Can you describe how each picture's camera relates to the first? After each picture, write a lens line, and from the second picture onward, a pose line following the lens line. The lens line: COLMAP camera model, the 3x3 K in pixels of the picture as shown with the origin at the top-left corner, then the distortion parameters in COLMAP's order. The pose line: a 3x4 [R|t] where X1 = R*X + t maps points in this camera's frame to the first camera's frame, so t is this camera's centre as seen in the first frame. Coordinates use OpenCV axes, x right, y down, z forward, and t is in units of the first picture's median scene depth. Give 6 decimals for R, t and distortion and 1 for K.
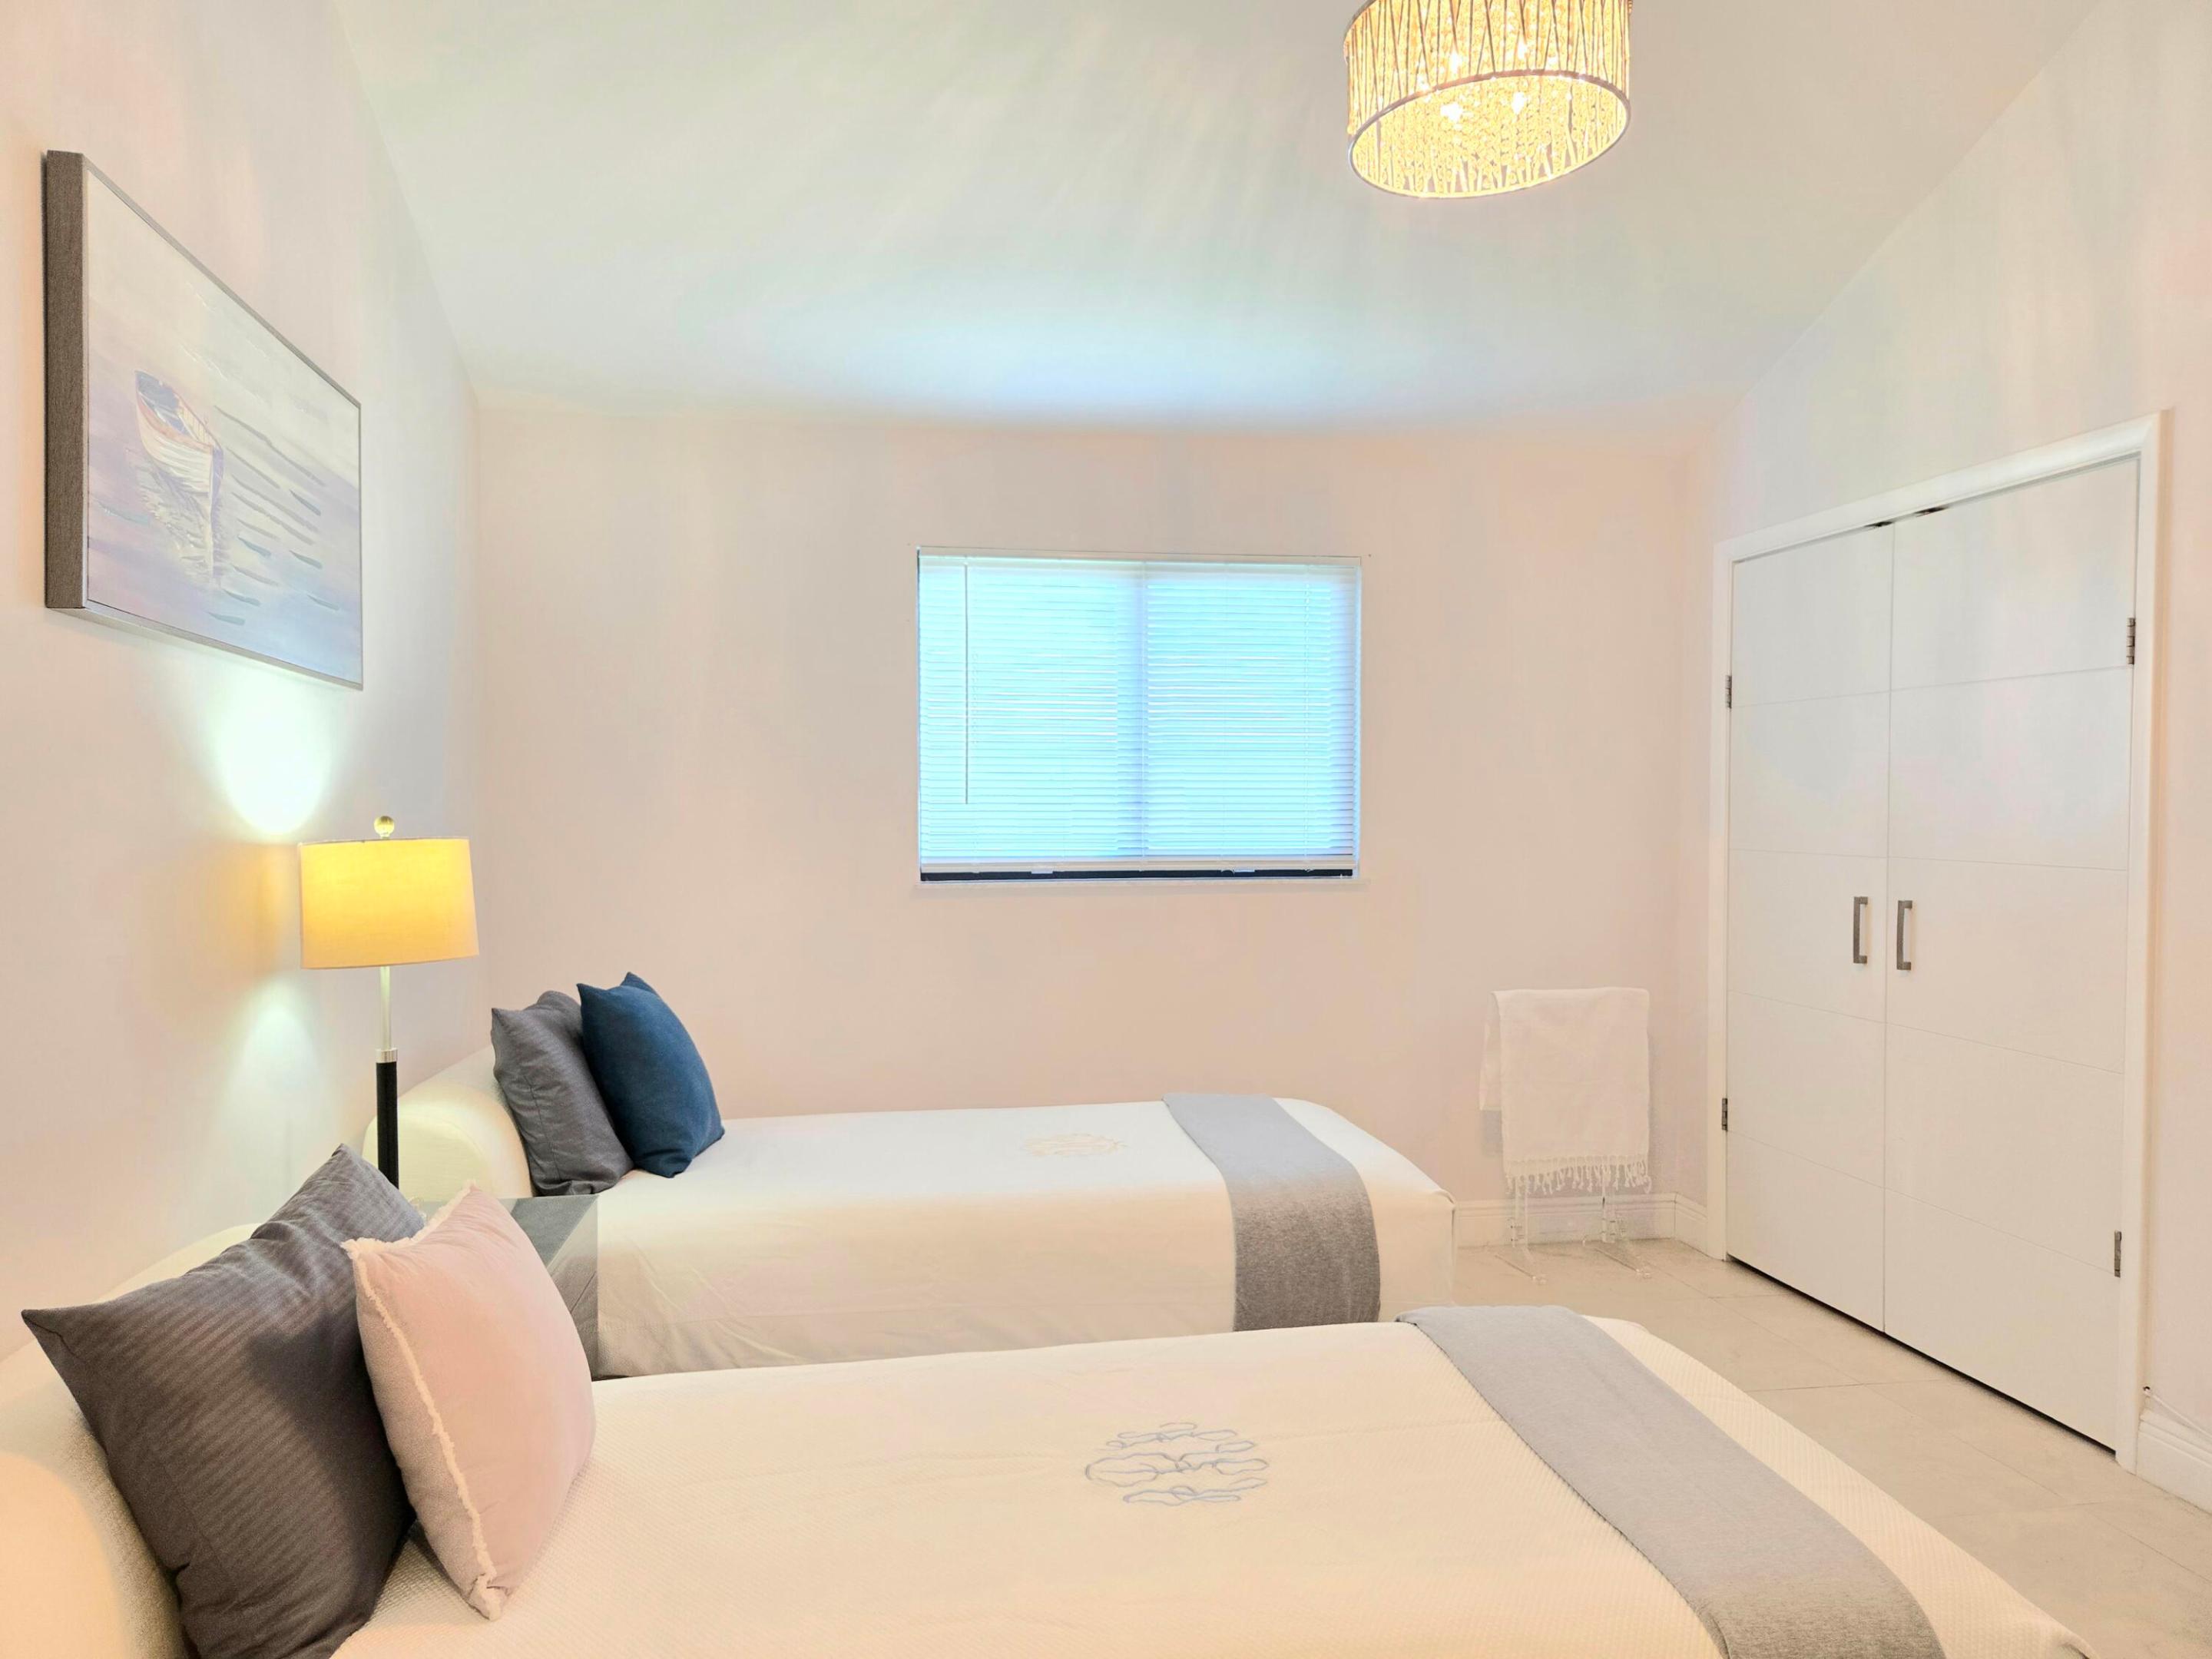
lens RADIAL K [[1482.5, 0, 1123.5], [0, 1482.5, 820.4], [0, 0, 1]] dist [0.040017, 0.000202]
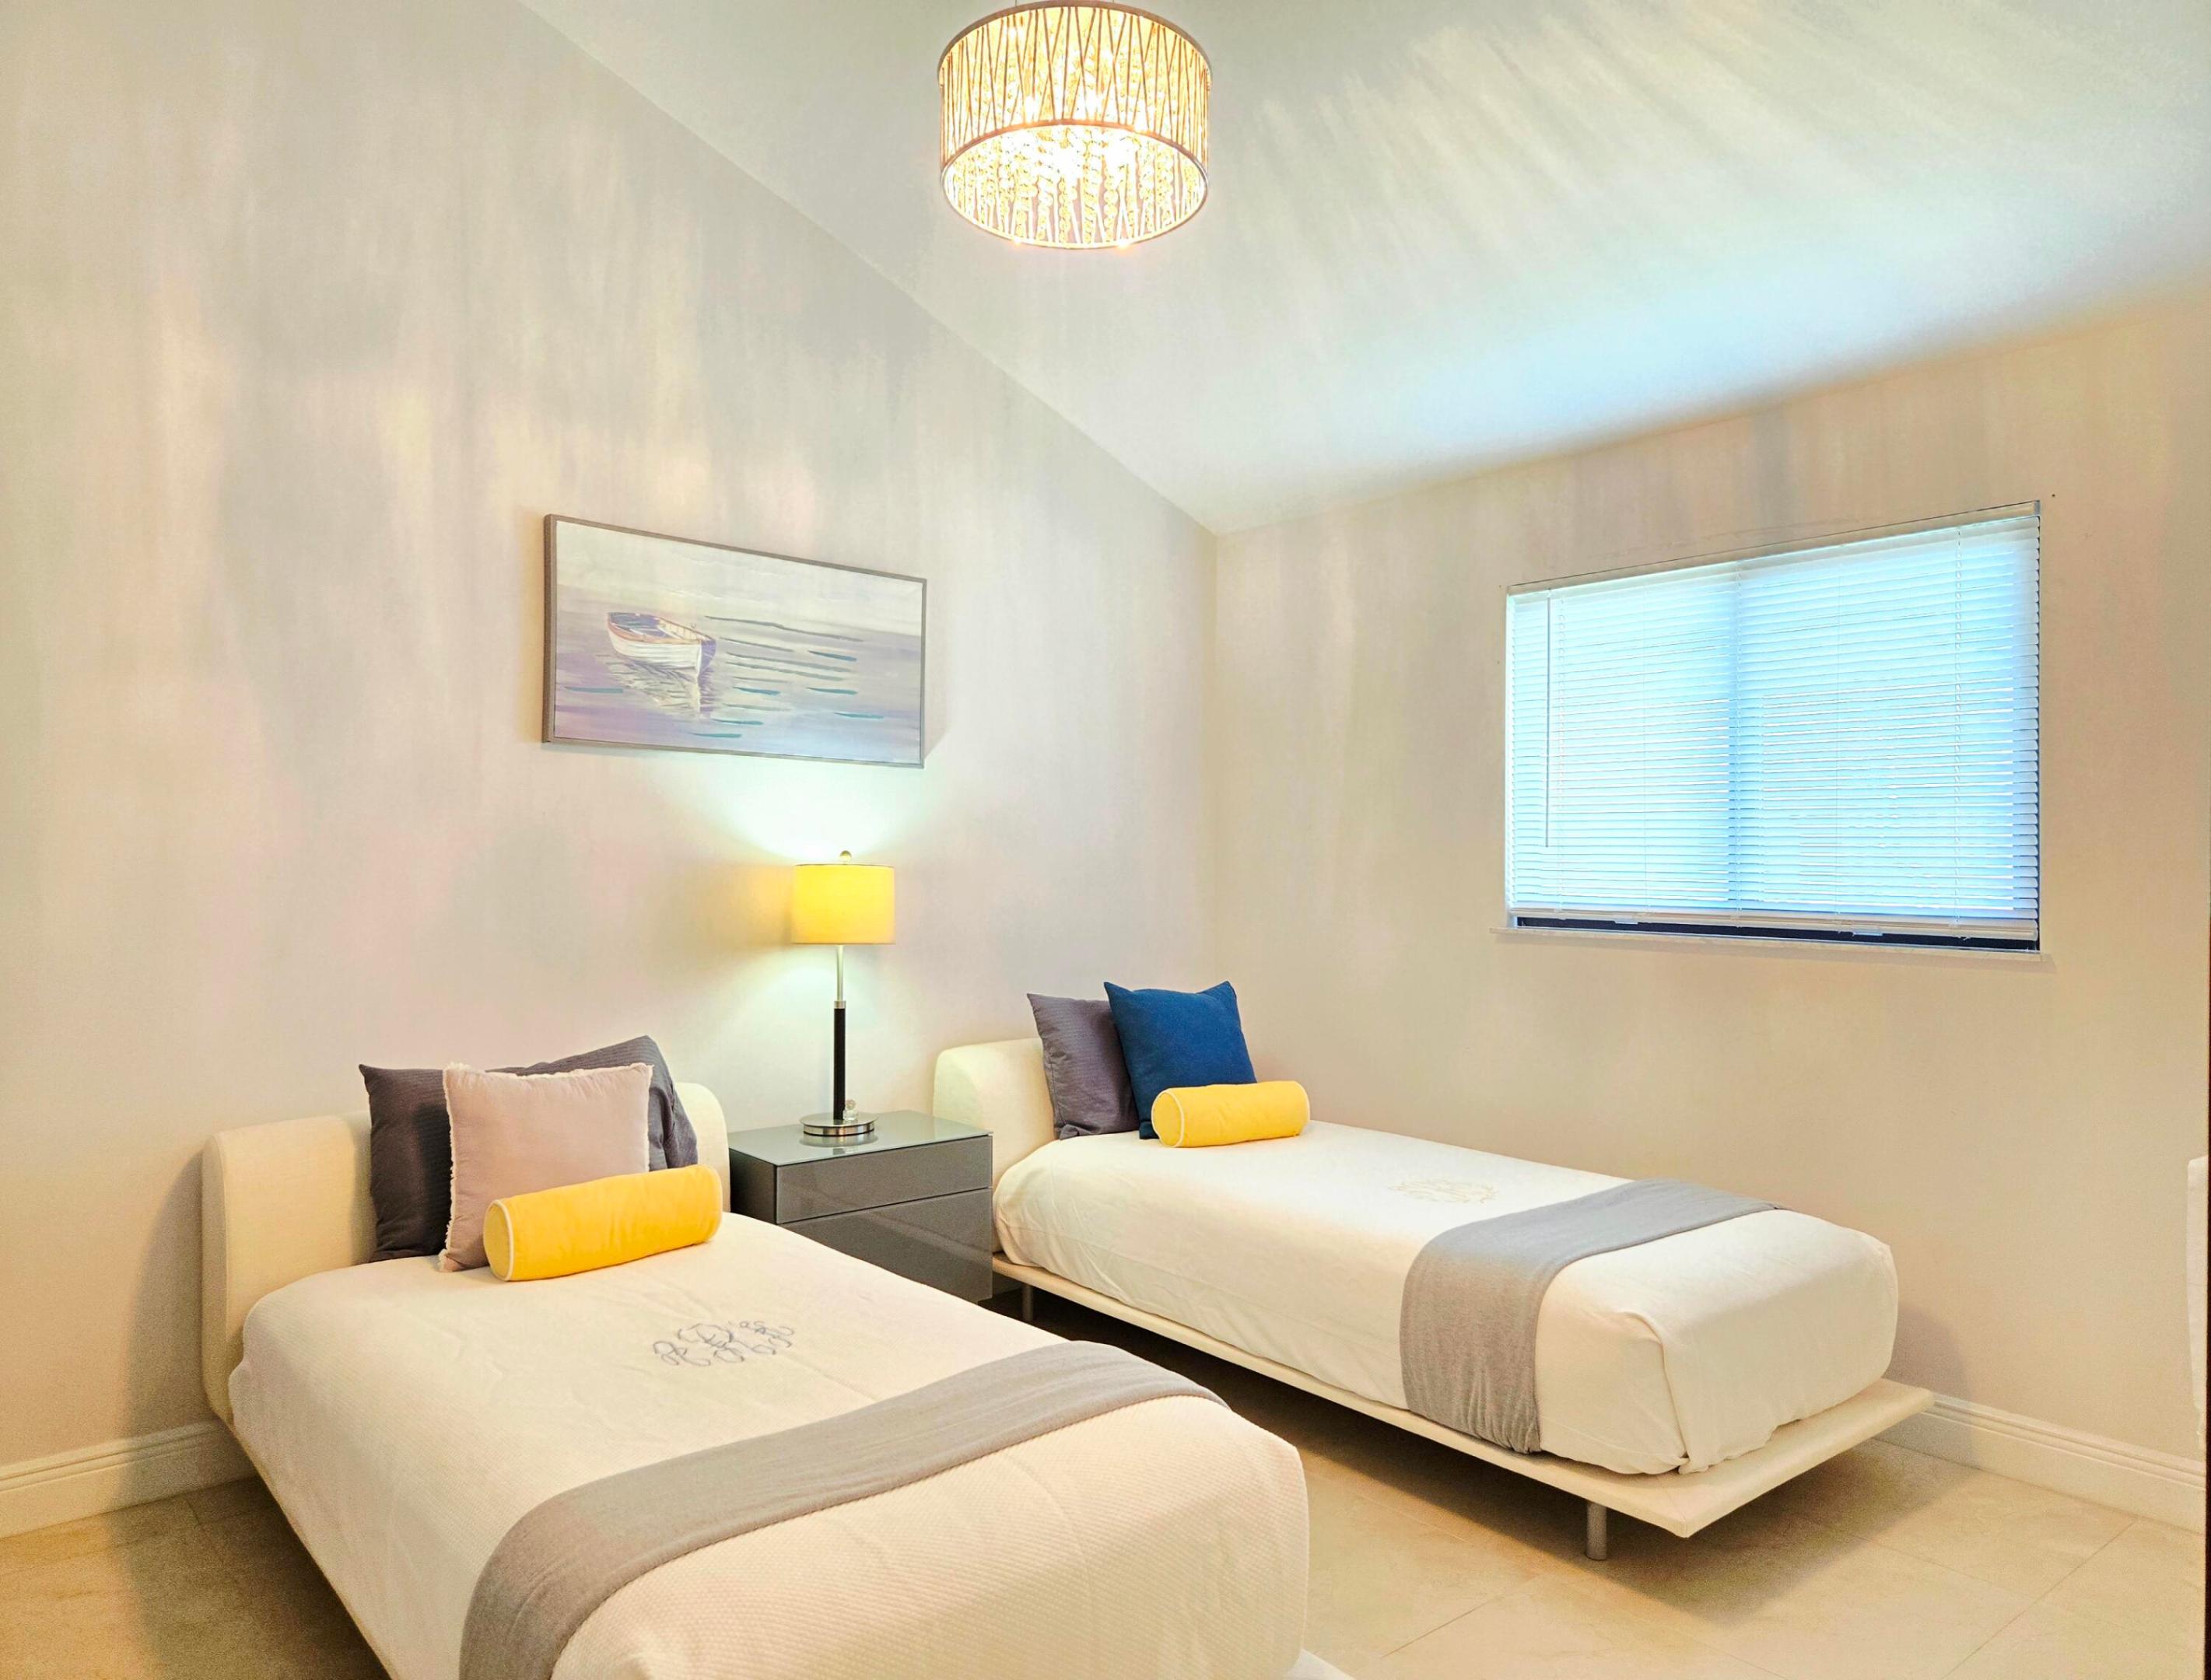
lens RADIAL K [[1480.9, 0, 1105.5], [0, 1480.9, 840.0], [0, 0, 1]] dist [0.055586, -0.000369]
pose [[0.511203, -0.004038, -0.859450, 0.587026], [-0.015036, 0.999794, -0.013641, 0.001830], [0.859328, 0.019896, 0.511037, 0.268705]]
